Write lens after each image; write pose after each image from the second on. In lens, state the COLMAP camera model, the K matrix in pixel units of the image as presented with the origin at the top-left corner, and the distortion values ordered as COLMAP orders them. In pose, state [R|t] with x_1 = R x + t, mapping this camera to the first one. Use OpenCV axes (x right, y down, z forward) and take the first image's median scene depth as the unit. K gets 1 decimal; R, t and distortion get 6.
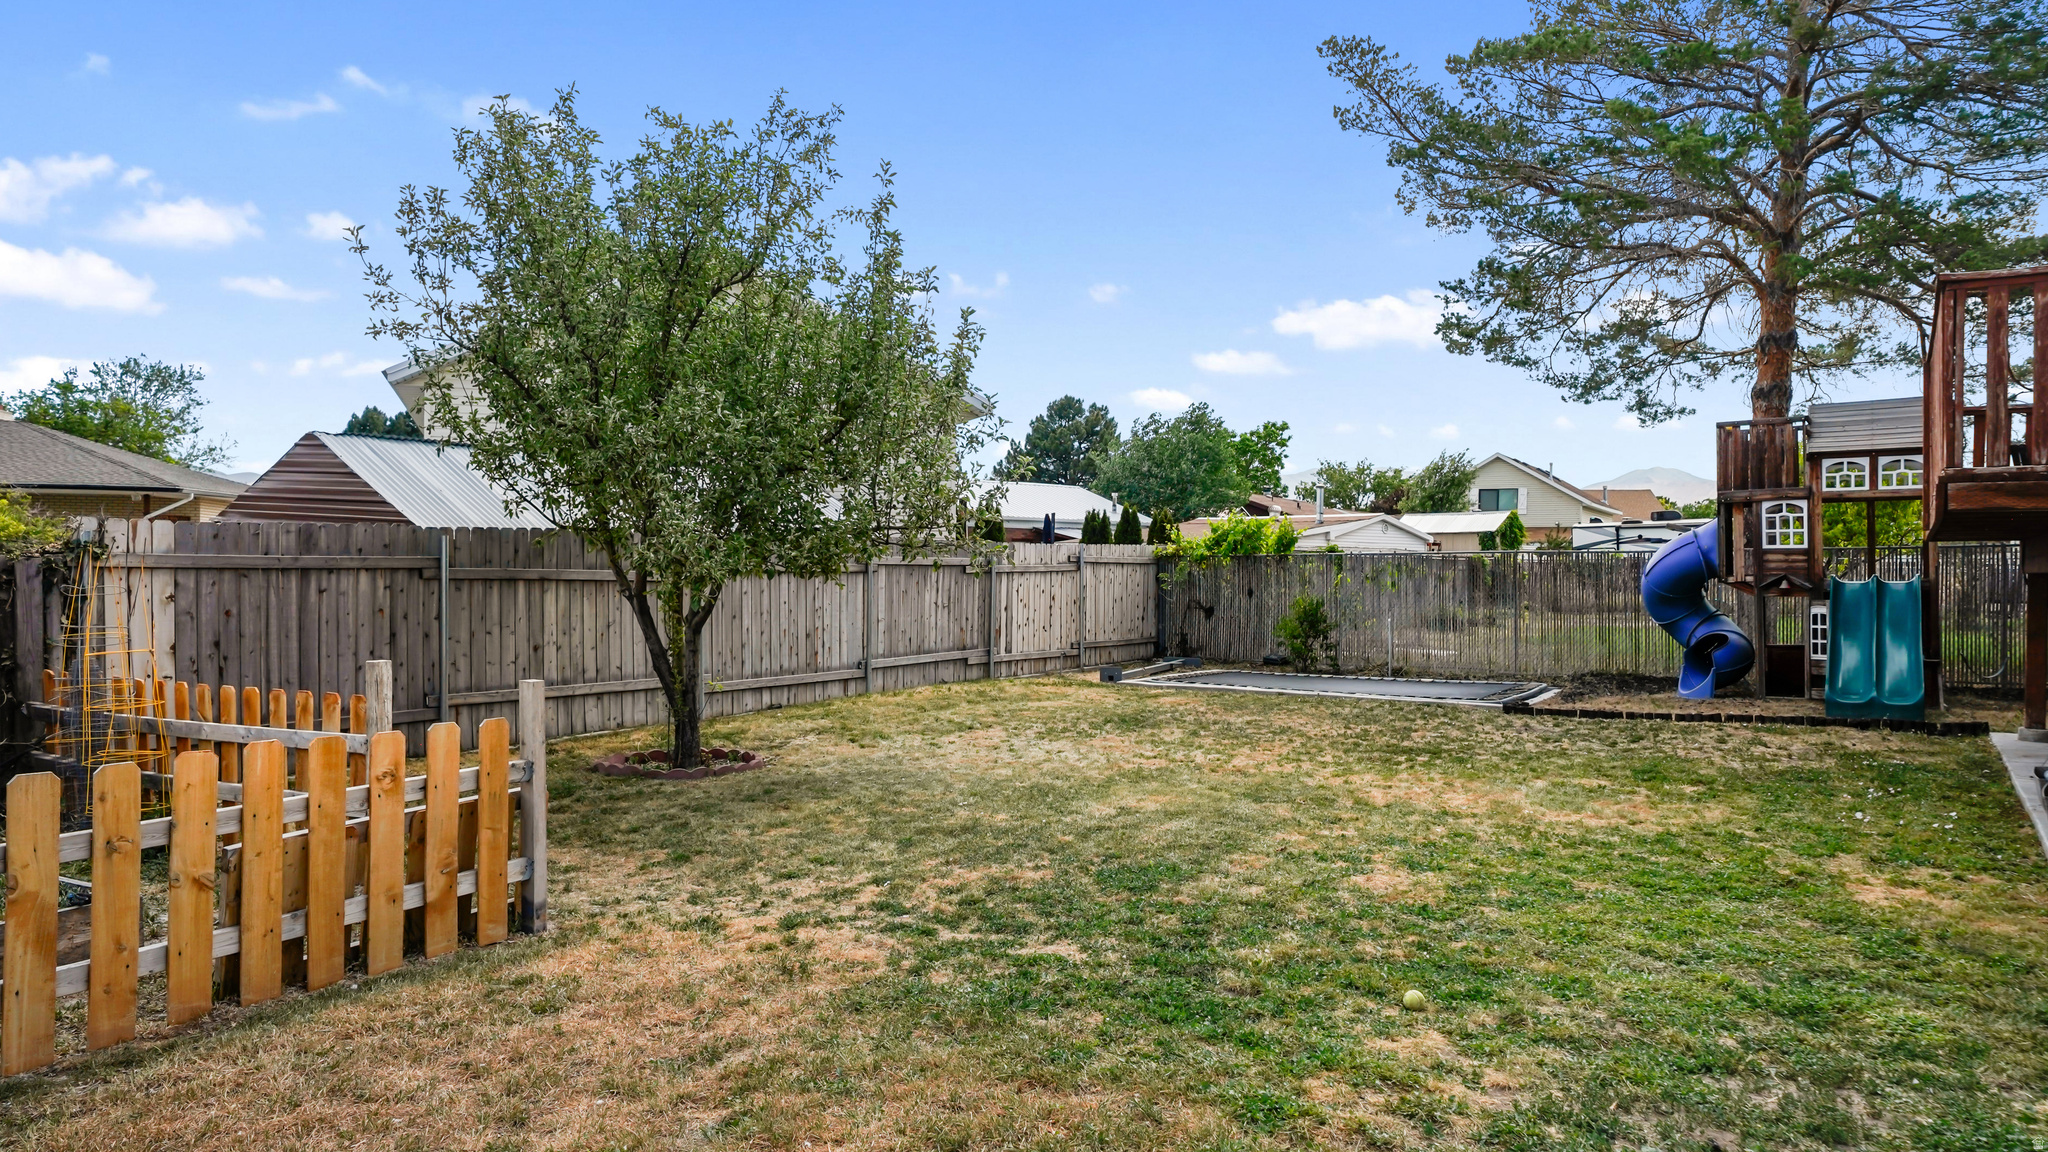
lens RADIAL K [[1405.3, 0, 1020.4], [0, 1405.3, 574.1], [0, 0, 1]] dist [0.029018, -0.002619]
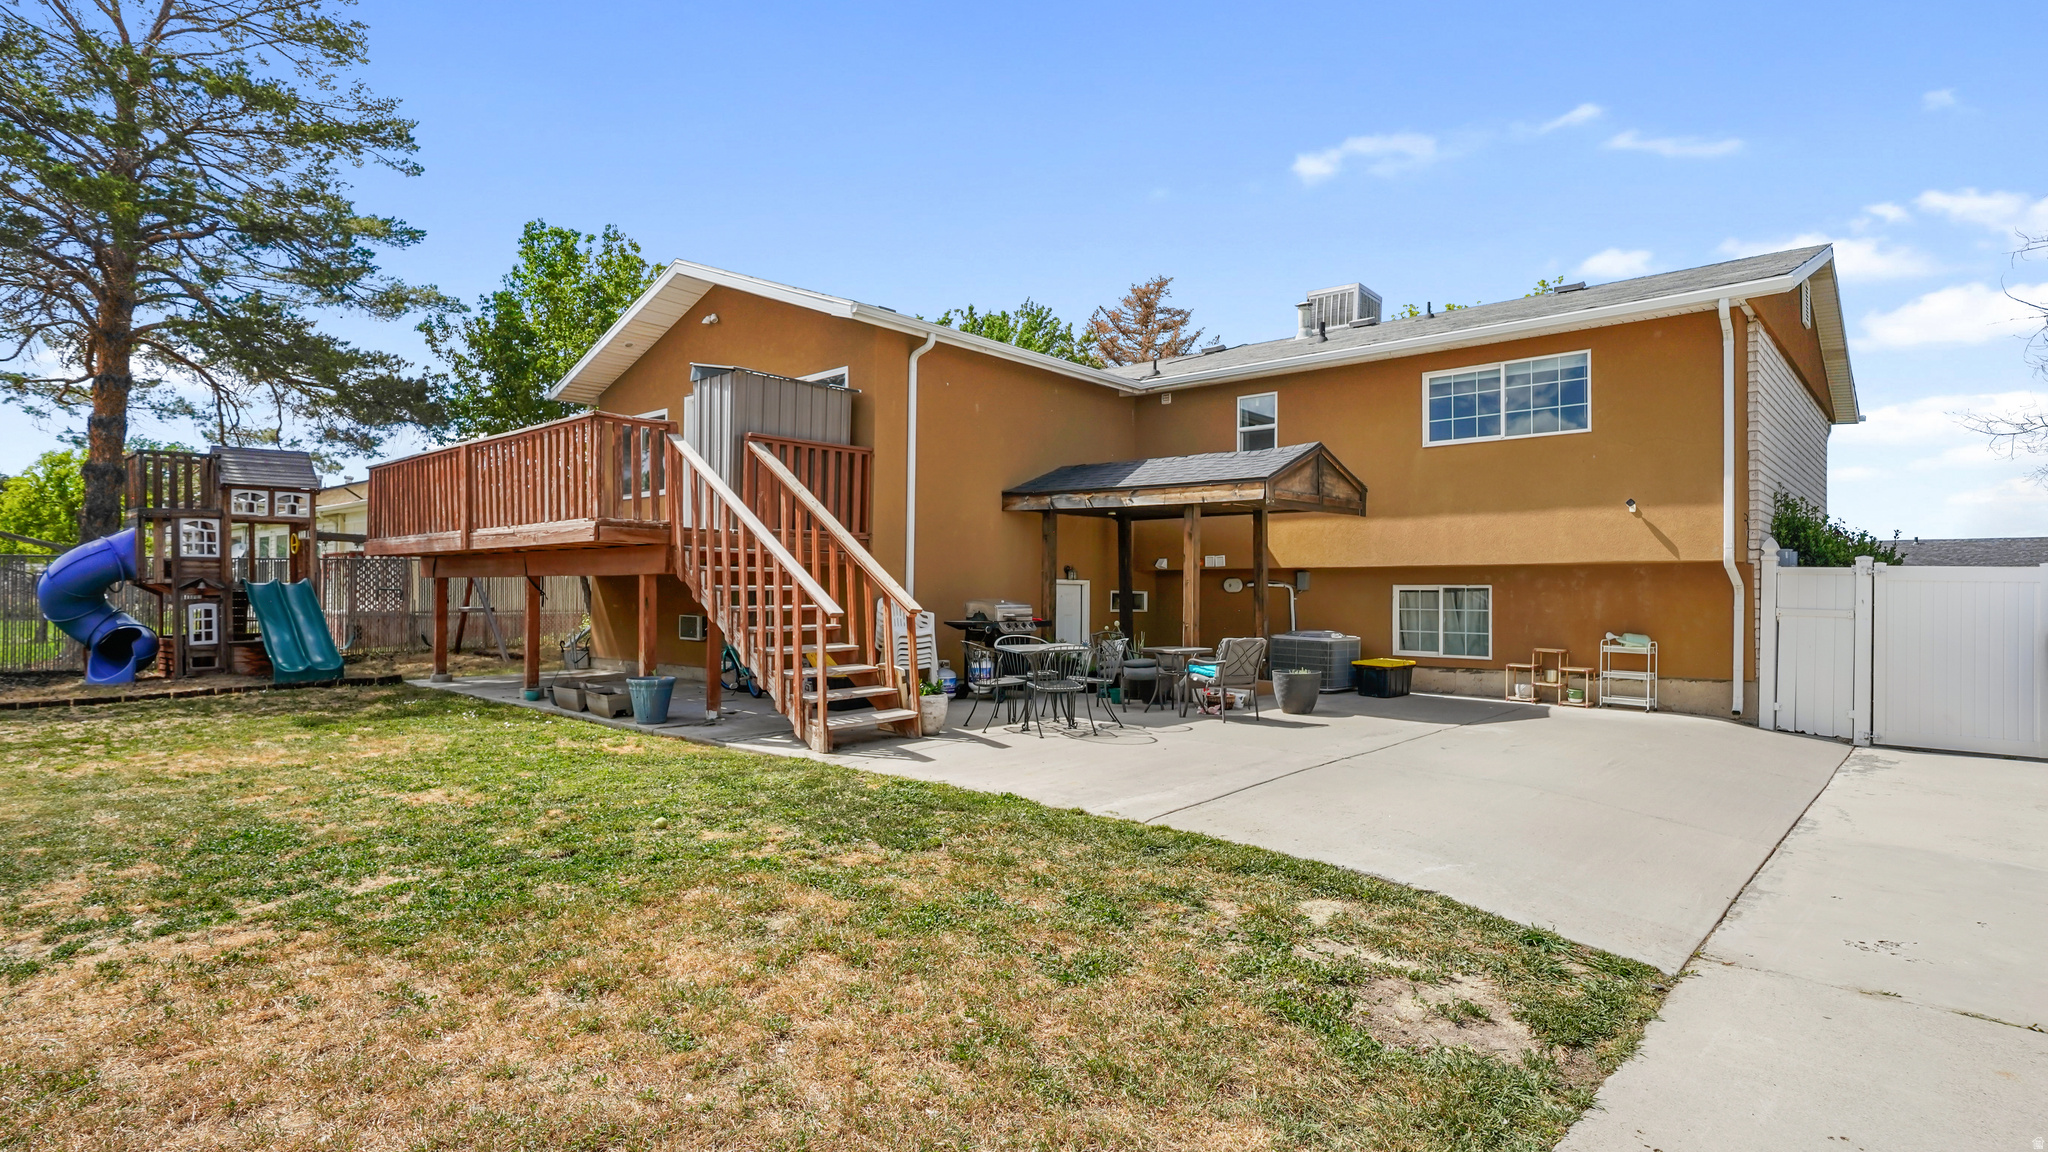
lens RADIAL K [[1098.5, 0, 1018.8], [0, 1098.5, 579.9], [0, 0, 1]] dist [0.014181, -0.000291]
pose [[0.157021, 0.006929, 0.987571, -0.194975], [-0.006571, 0.999961, -0.005971, 0.002197], [-0.987573, -0.005551, 0.157061, 0.075858]]
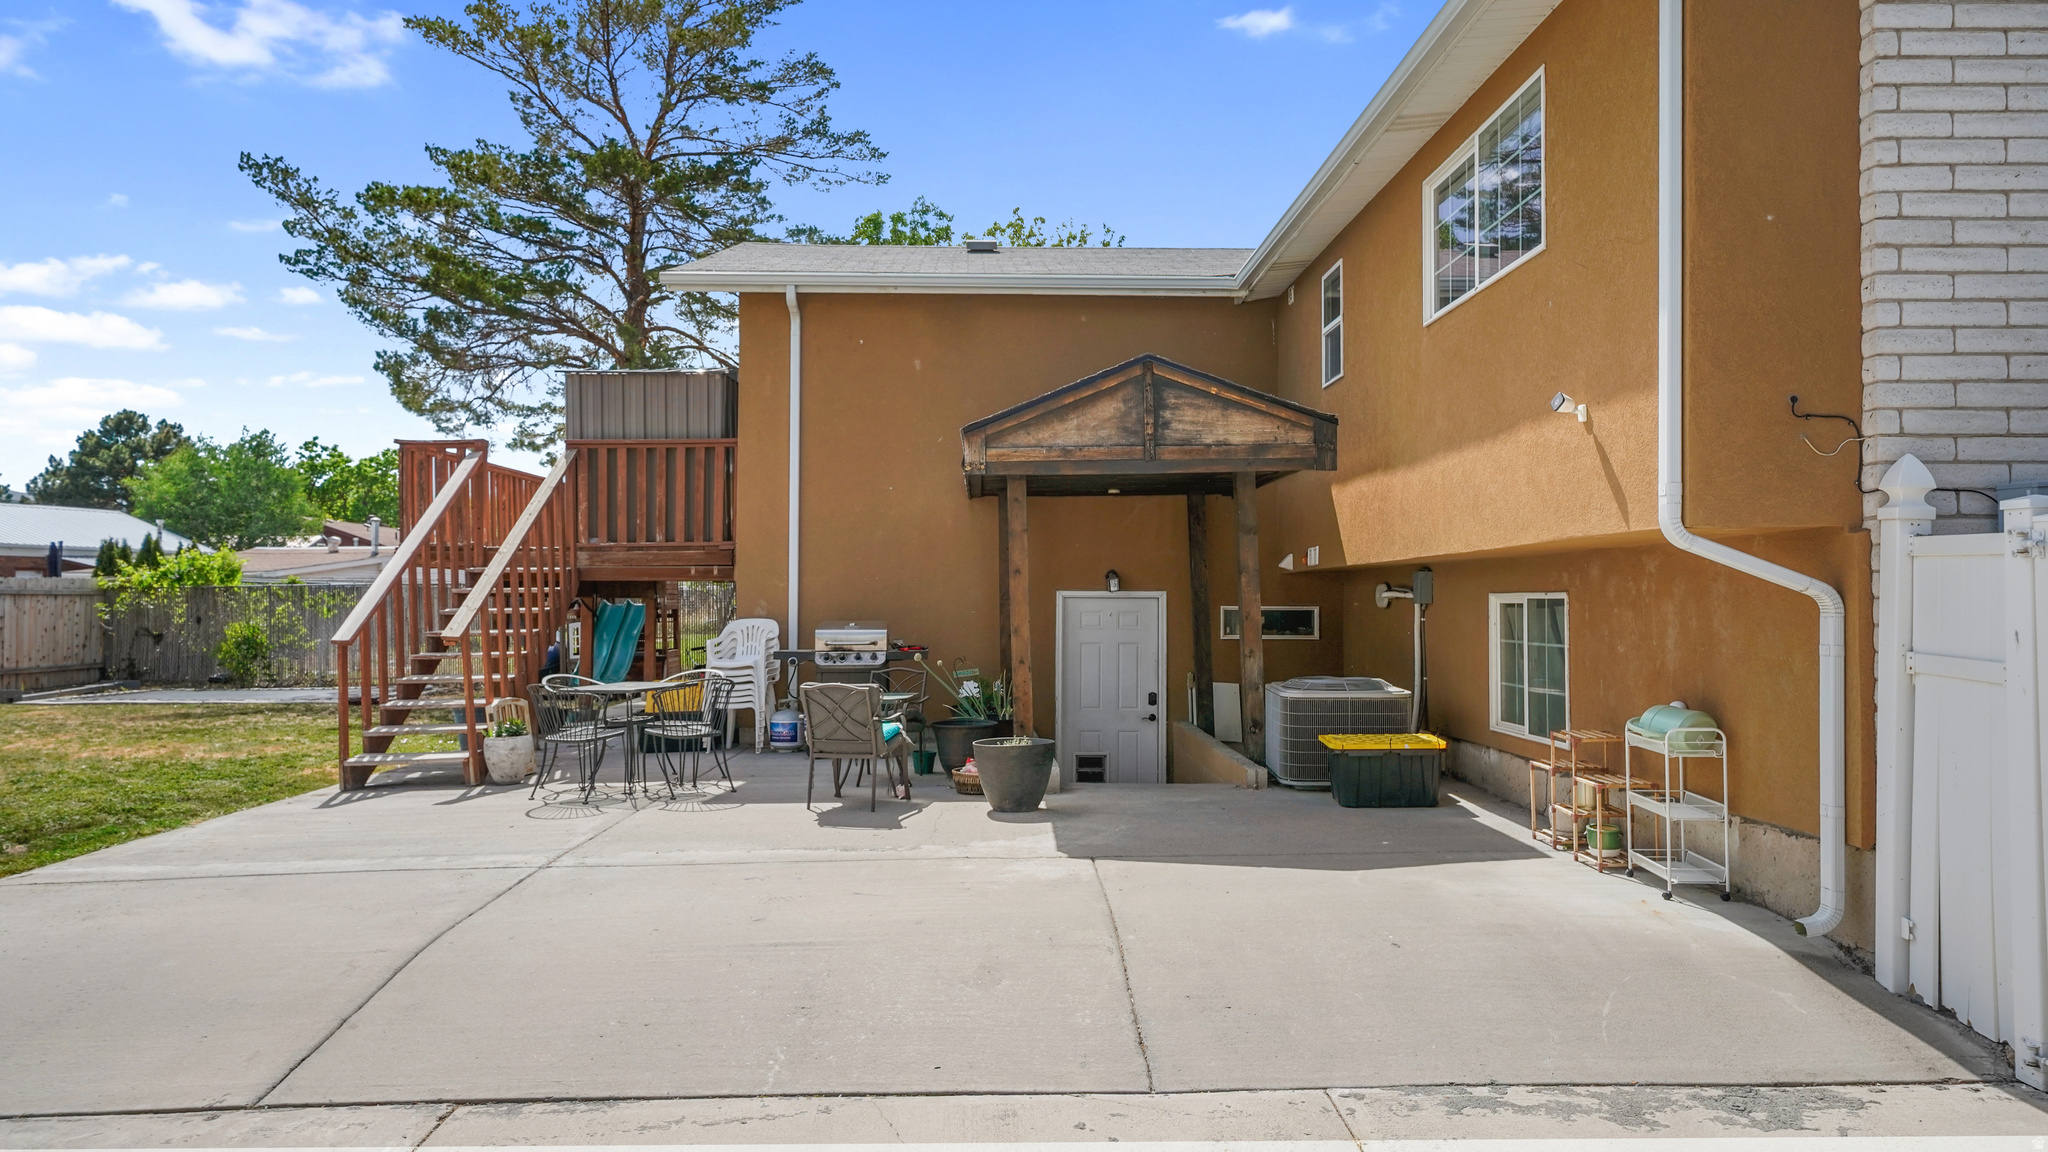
lens RADIAL K [[1397.7, 0, 1021.6], [0, 1397.7, 575.8], [0, 0, 1]] dist [-0.002616, -0.000107]
pose [[0.843693, -0.003125, 0.536816, 0.127252], [0.011046, 0.999872, -0.011540, -0.002207], [-0.536712, 0.015665, 0.843620, -0.317548]]
